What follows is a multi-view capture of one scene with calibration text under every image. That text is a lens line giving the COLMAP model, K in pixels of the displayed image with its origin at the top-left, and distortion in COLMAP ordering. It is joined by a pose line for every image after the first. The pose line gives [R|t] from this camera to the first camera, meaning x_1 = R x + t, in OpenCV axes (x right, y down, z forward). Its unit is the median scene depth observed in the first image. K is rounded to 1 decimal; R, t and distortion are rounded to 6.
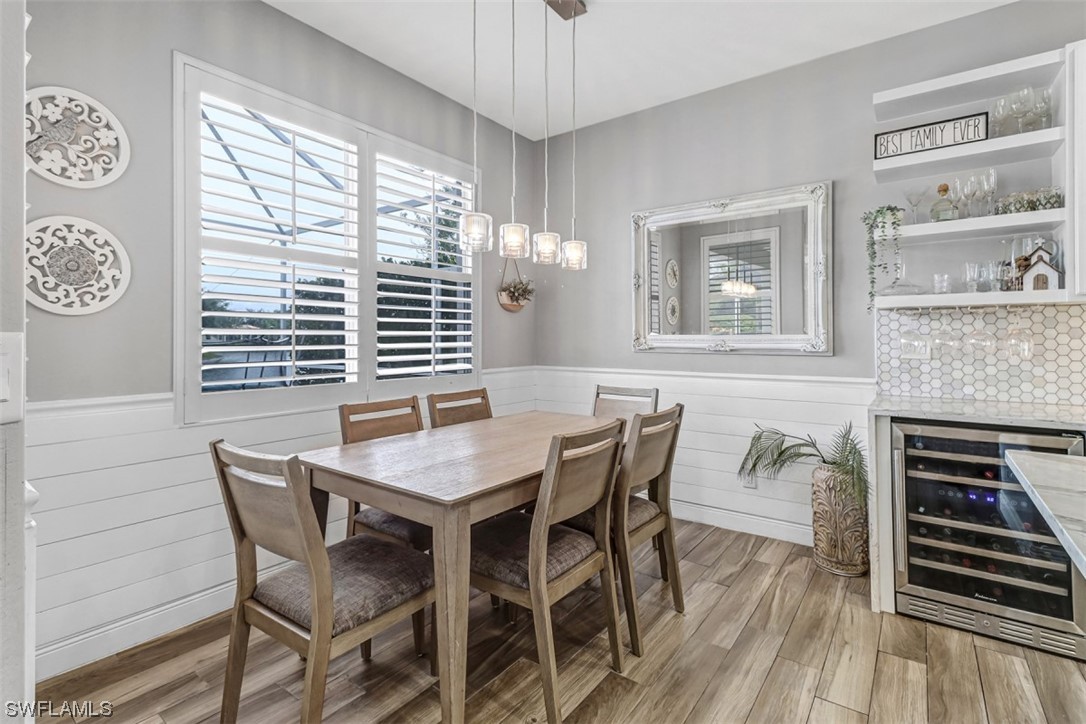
lens RADIAL K [[519.9, 0, 526.4], [0, 519.9, 343.5], [0, 0, 1]] dist [0.035601, -0.024238]
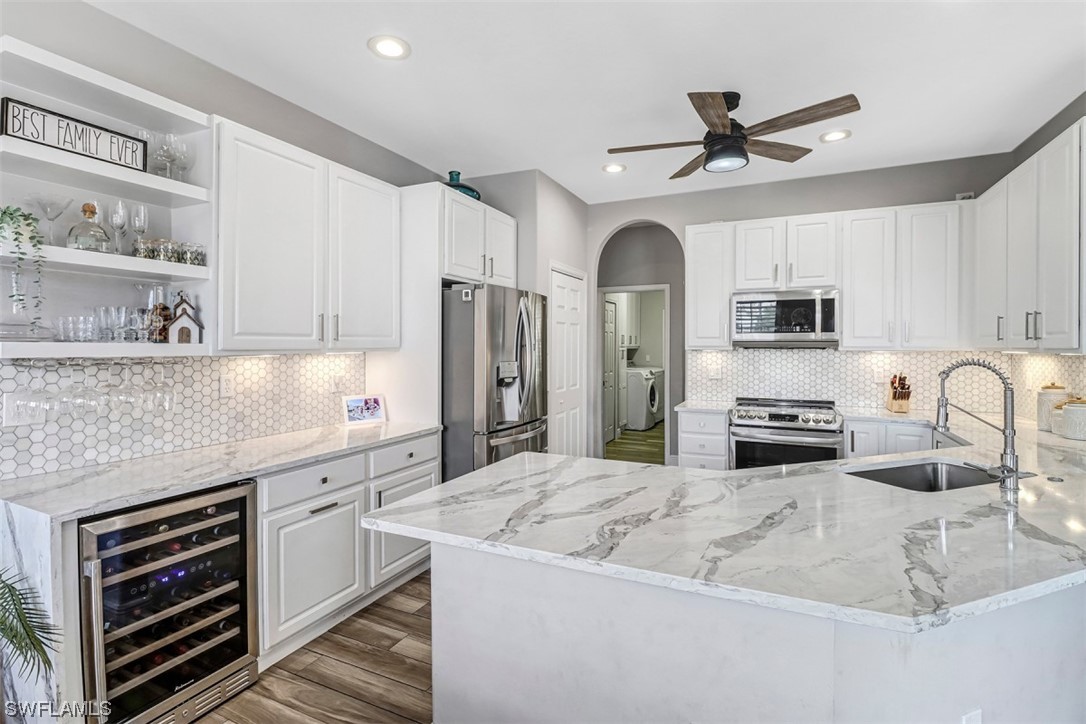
lens RADIAL K [[519.9, 0, 526.4], [0, 519.9, 343.5], [0, 0, 1]] dist [0.035601, -0.024238]
pose [[-0.195512, 0.000490, 0.980701, -0.120022], [-0.004593, 0.999988, -0.001415, -0.094253], [-0.980691, -0.004781, -0.195507, 0.514088]]
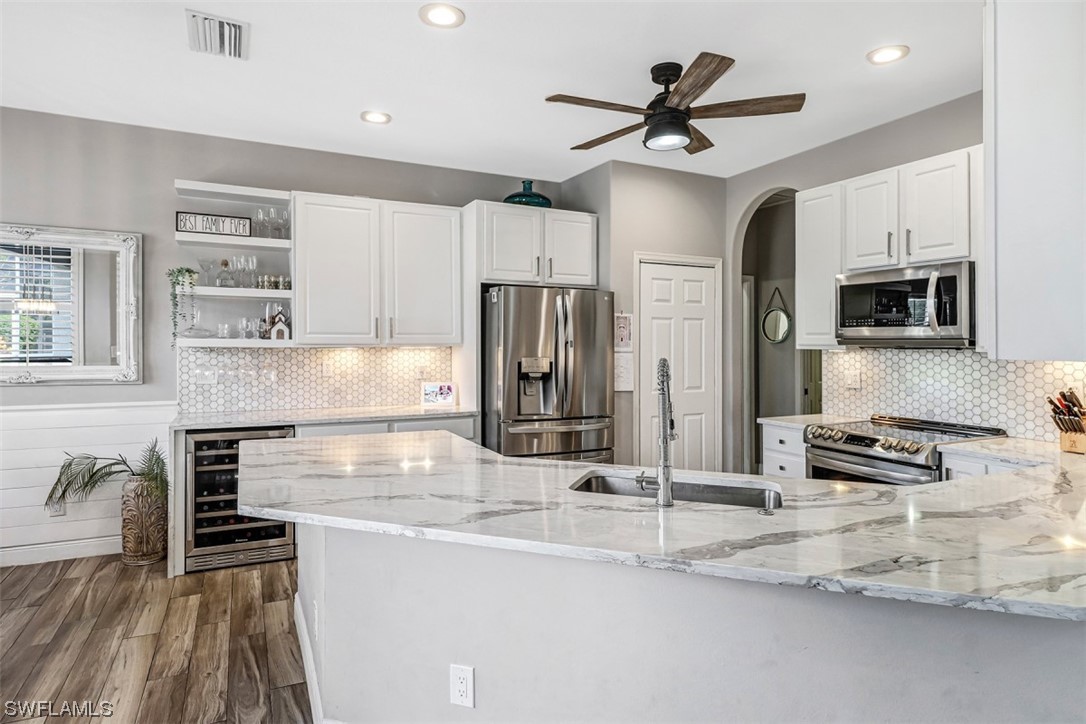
lens RADIAL K [[625.7, 0, 545.2], [0, 625.7, 340.3], [0, 0, 1]] dist [0.077102, -0.055961]
pose [[0.466876, 0.003430, 0.884316, -0.307922], [-0.007772, 0.999970, 0.000225, -0.096317], [-0.884289, -0.006978, 0.466888, -0.548970]]
